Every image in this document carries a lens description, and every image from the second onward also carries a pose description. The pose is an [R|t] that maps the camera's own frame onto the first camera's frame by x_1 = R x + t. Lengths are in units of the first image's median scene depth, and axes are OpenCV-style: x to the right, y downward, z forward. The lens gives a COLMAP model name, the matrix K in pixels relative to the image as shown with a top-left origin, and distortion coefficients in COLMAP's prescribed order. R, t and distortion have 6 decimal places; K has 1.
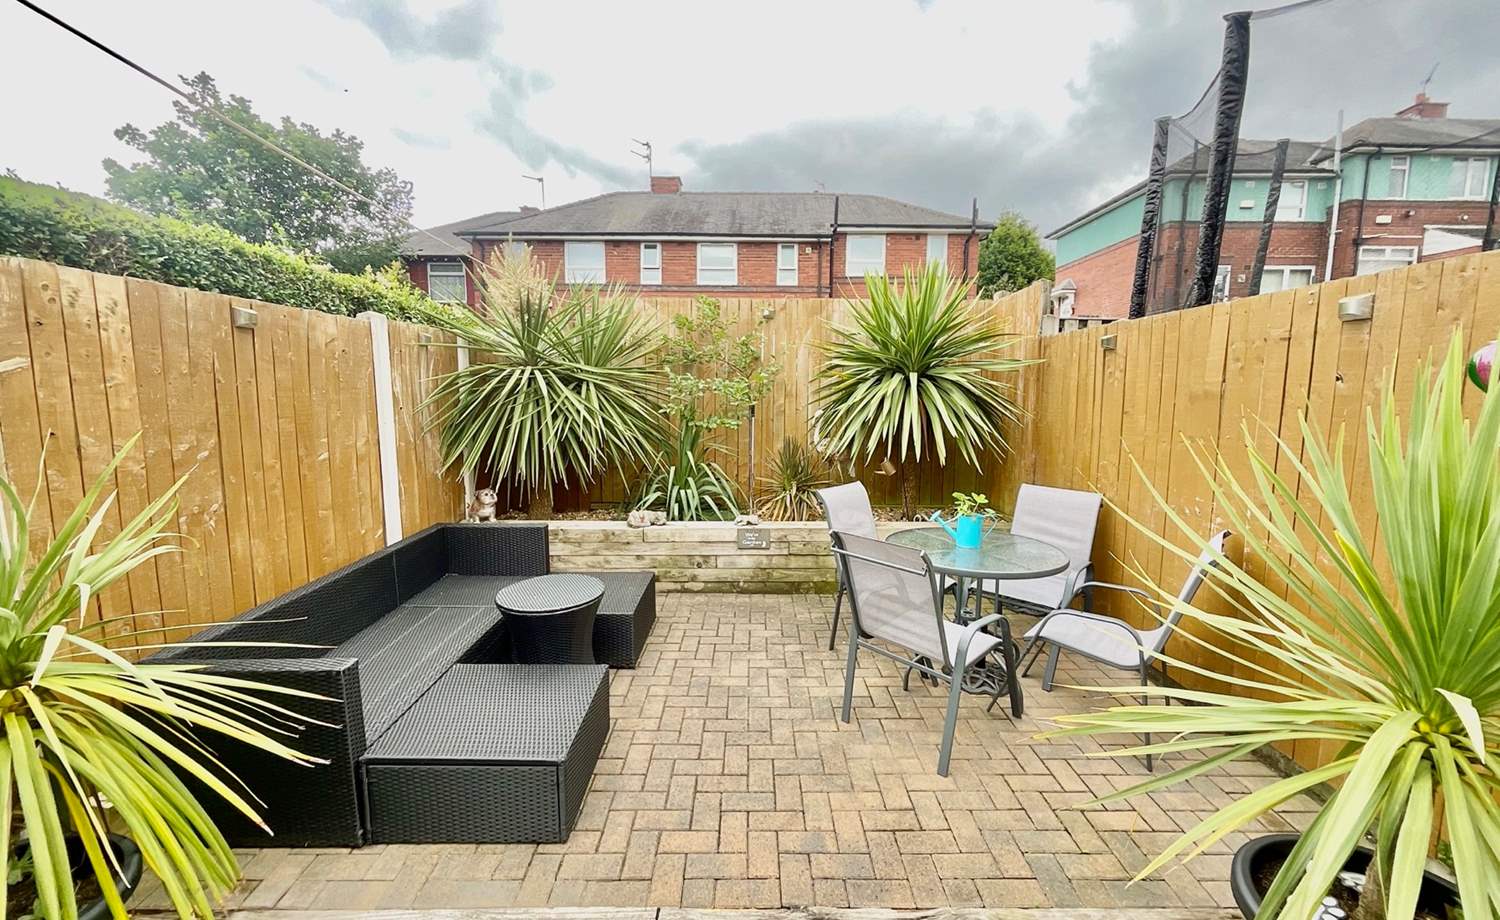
lens RADIAL K [[612.7, 0, 752.1], [0, 612.7, 460.8], [0, 0, 1]] dist [-0.000995, -0.000114]
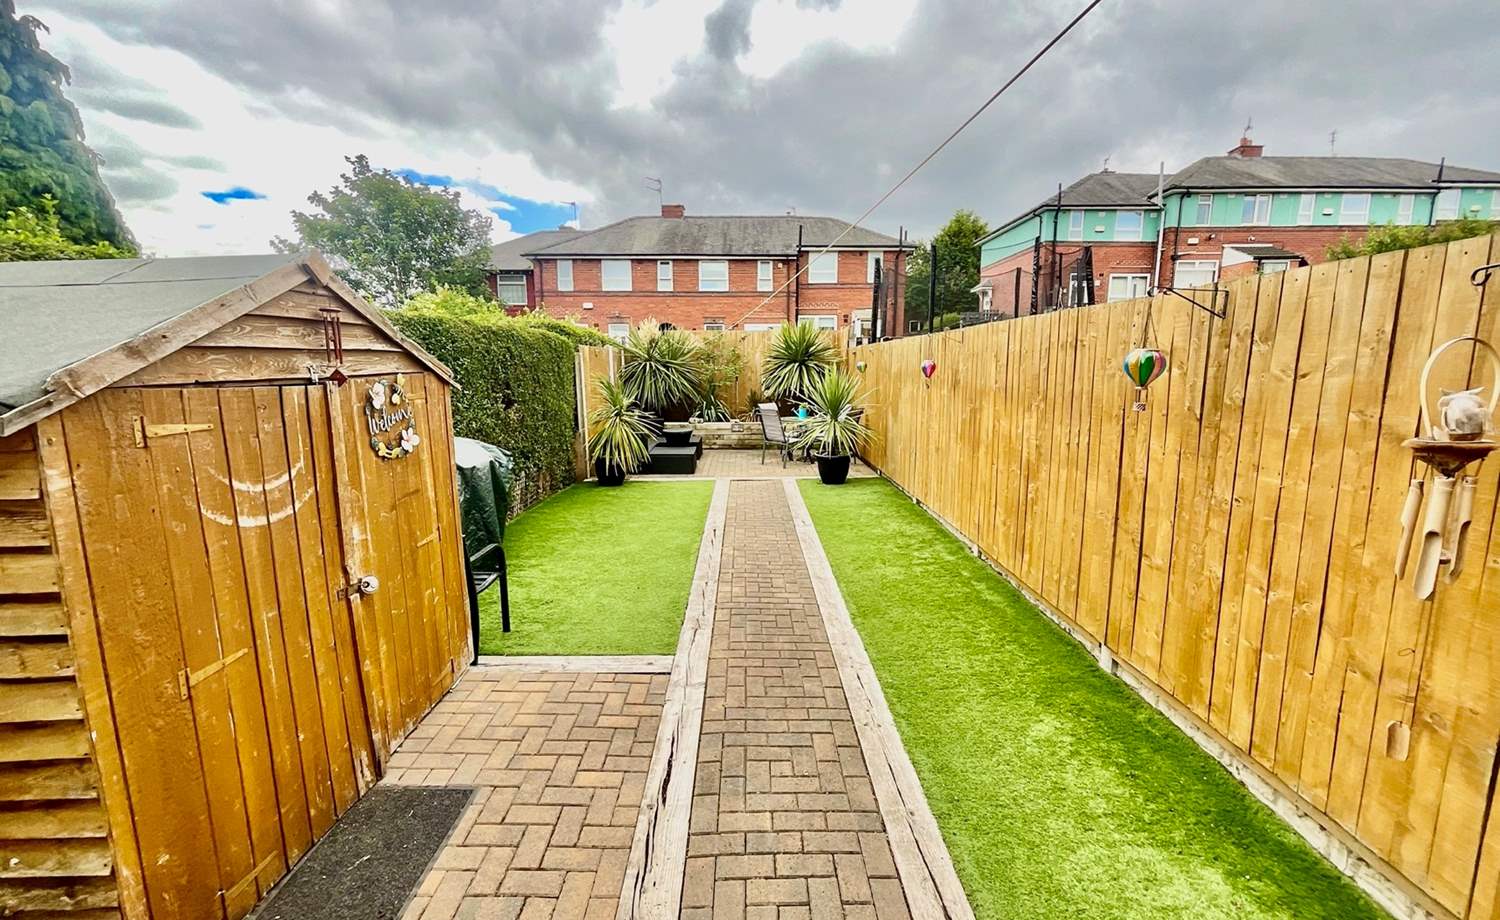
lens RADIAL K [[612.7, 0, 752.1], [0, 612.7, 460.8], [0, 0, 1]] dist [-0.000995, -0.000114]
pose [[0.999864, -0.010785, 0.012506, 0.007267], [0.010304, 0.999229, 0.037881, 0.041108], [-0.012905, -0.037746, 0.999204, -0.389315]]
